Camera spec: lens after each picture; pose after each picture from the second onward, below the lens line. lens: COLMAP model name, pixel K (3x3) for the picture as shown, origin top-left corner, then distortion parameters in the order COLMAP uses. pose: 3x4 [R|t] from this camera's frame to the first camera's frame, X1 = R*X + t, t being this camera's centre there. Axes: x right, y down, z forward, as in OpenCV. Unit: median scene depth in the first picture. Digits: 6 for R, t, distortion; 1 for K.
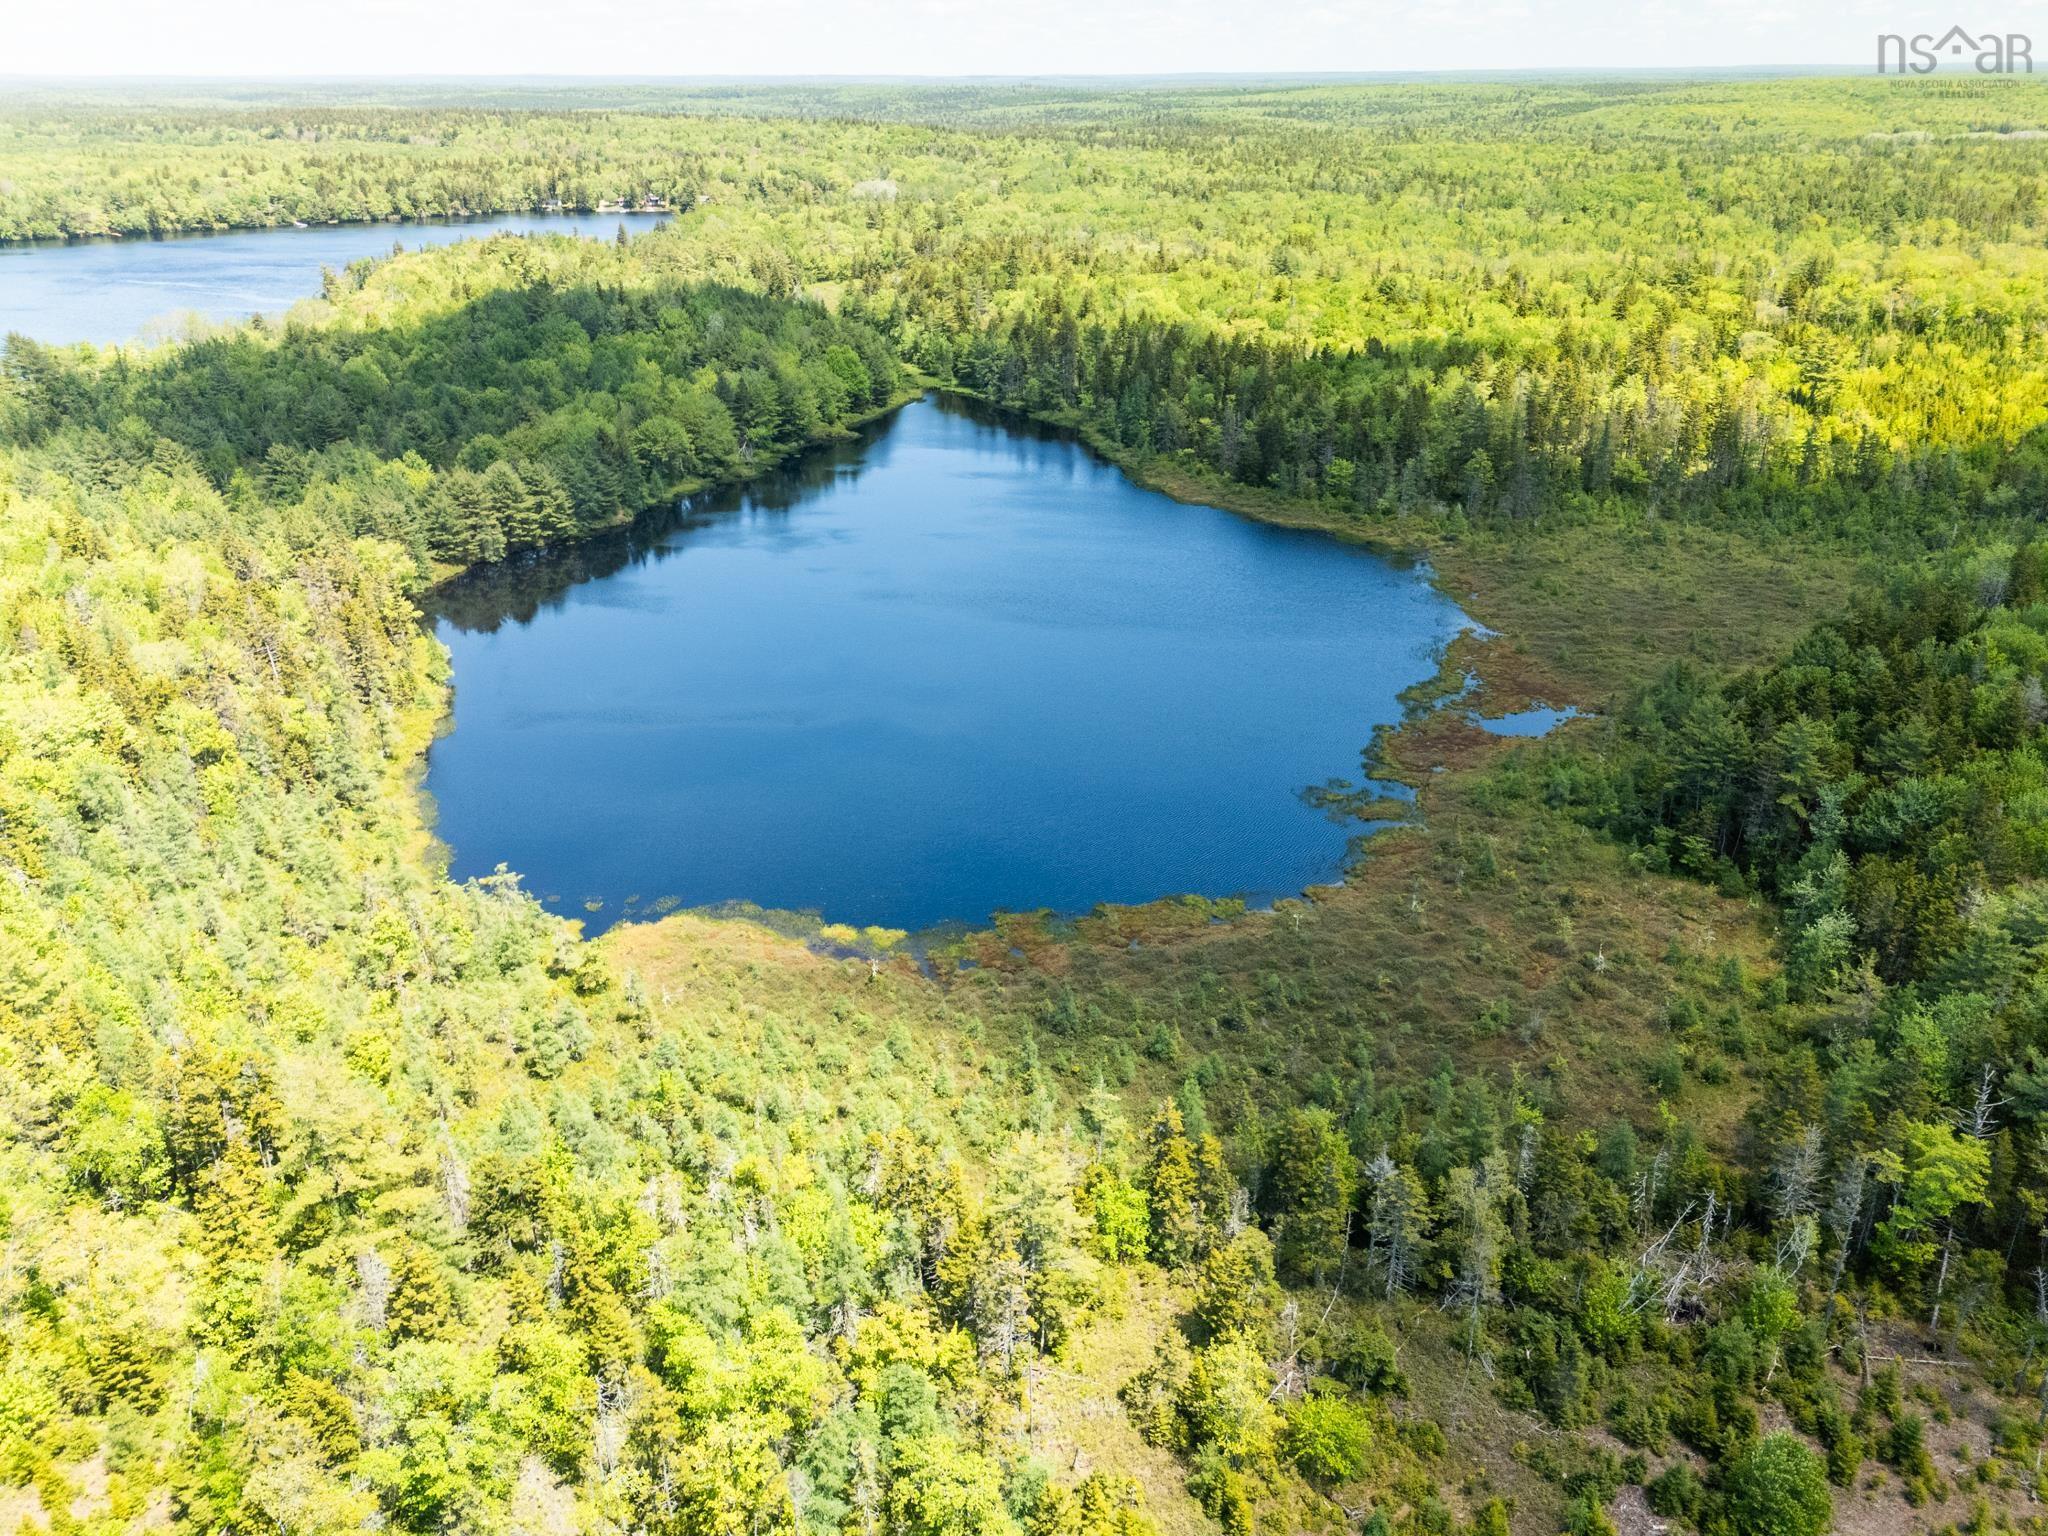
lens RADIAL K [[1480.4, 0, 1025.8], [0, 1480.4, 768.9], [0, 0, 1]] dist [0.067400, -0.051875]
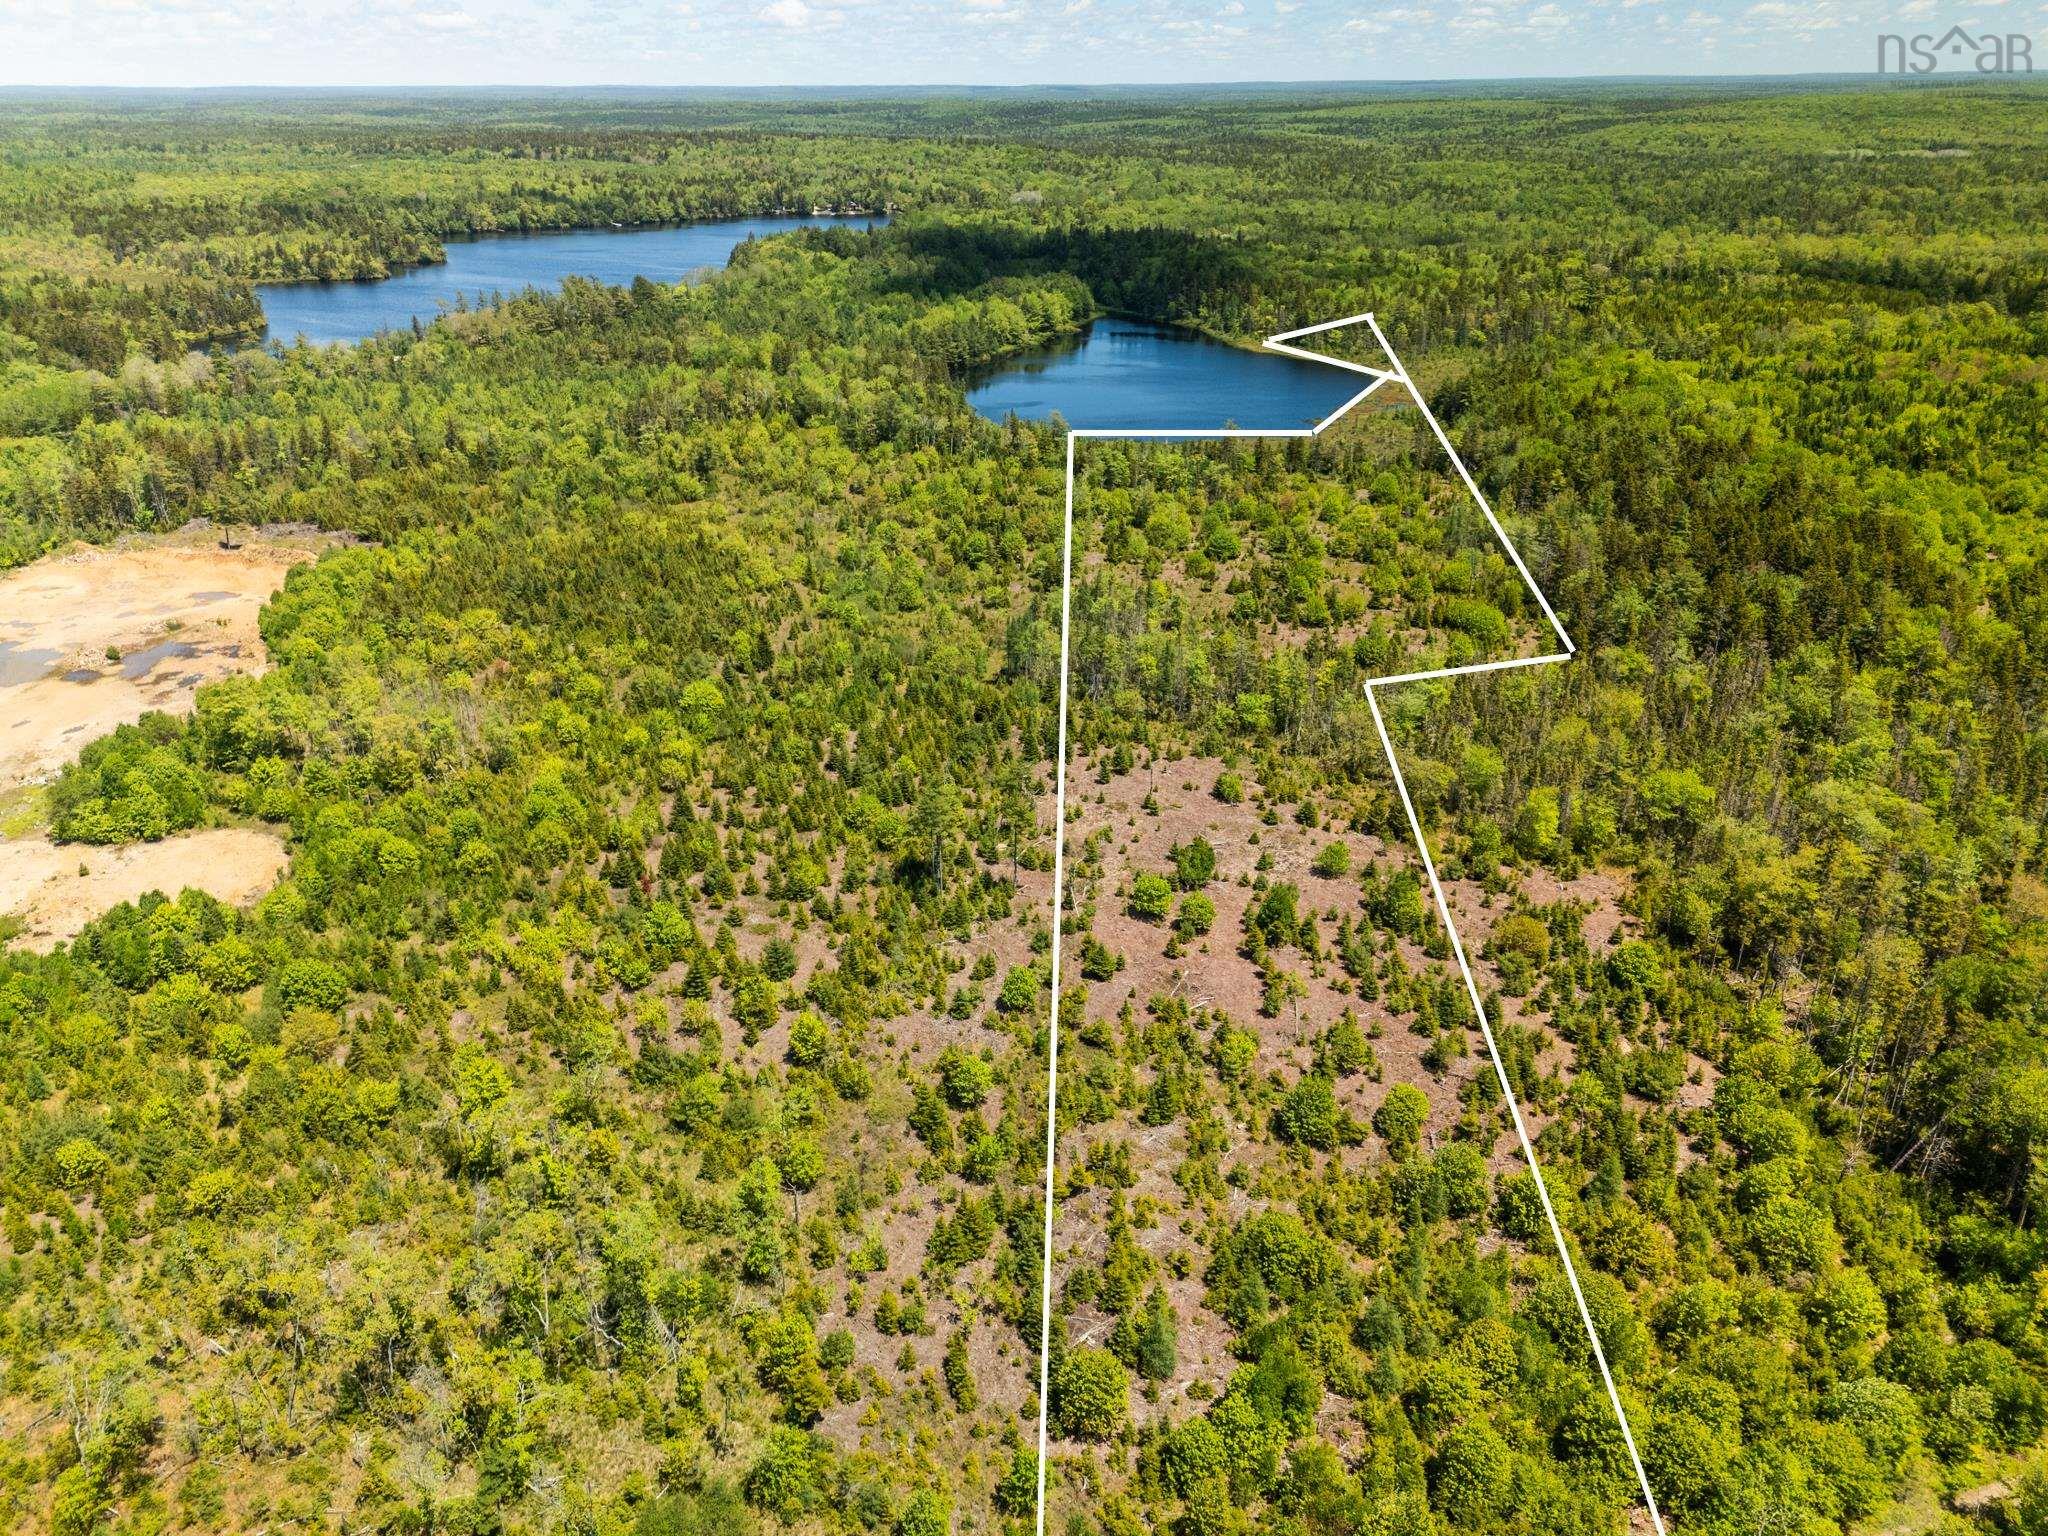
lens RADIAL K [[1480.4, 0, 1025.8], [0, 1480.4, 767.7], [0, 0, 1]] dist [0.067400, -0.051875]
pose [[0.999396, 0.013130, -0.032186, -0.031940], [-0.013291, 0.999900, -0.004809, 0.093509], [0.032120, 0.005234, 0.999470, -0.241865]]
